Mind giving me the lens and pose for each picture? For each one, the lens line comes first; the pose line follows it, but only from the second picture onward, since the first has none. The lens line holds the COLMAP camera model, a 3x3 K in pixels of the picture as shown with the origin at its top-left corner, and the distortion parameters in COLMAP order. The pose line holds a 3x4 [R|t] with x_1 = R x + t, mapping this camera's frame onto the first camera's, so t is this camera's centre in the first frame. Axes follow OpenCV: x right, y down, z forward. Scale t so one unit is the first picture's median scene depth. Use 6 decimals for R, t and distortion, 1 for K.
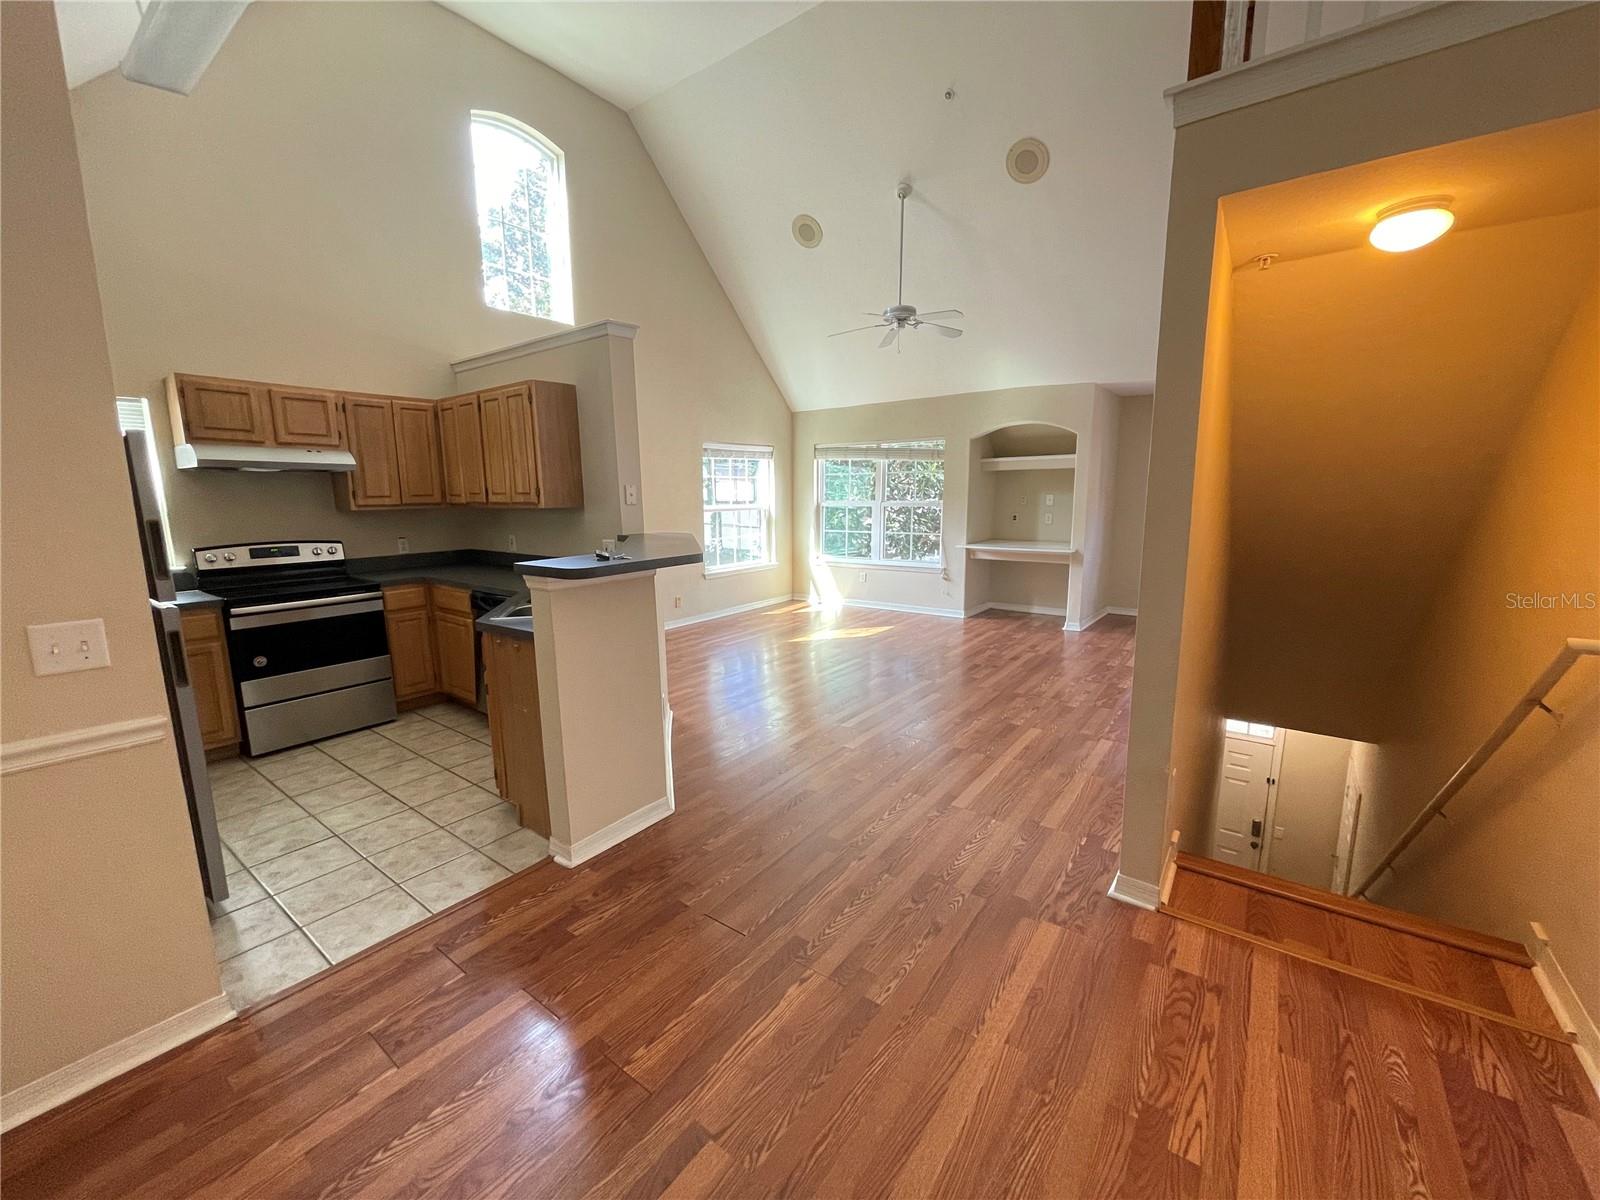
lens RADIAL K [[642.6, 0, 796.0], [0, 642.6, 601.3], [0, 0, 1]] dist [-0.003522, 0.000174]
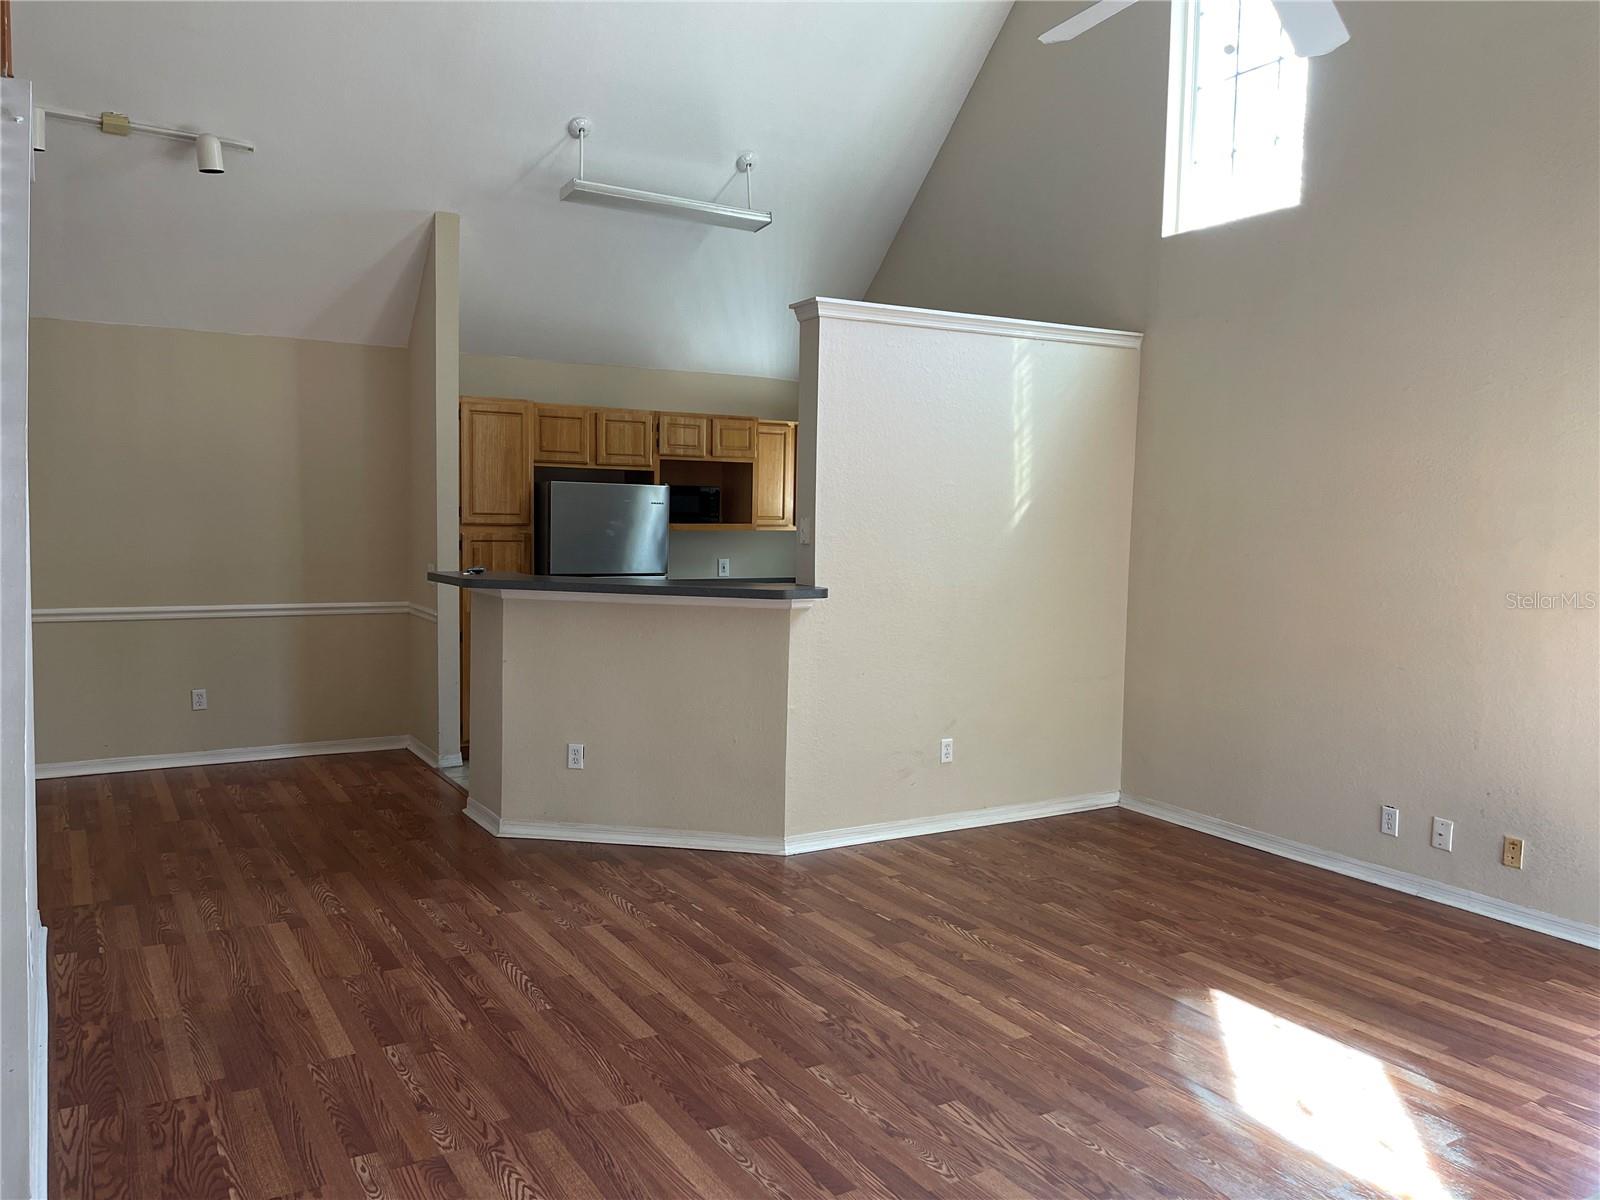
lens RADIAL K [[1207.9, 0, 793.7], [0, 1207.9, 593.8], [0, 0, 1]] dist [0.078790, -0.098097]
pose [[-0.374423, 0.071052, -0.924532, 0.964901], [-0.171320, 0.974593, 0.144281, -0.279693], [0.911294, 0.212413, -0.352738, 1.424054]]
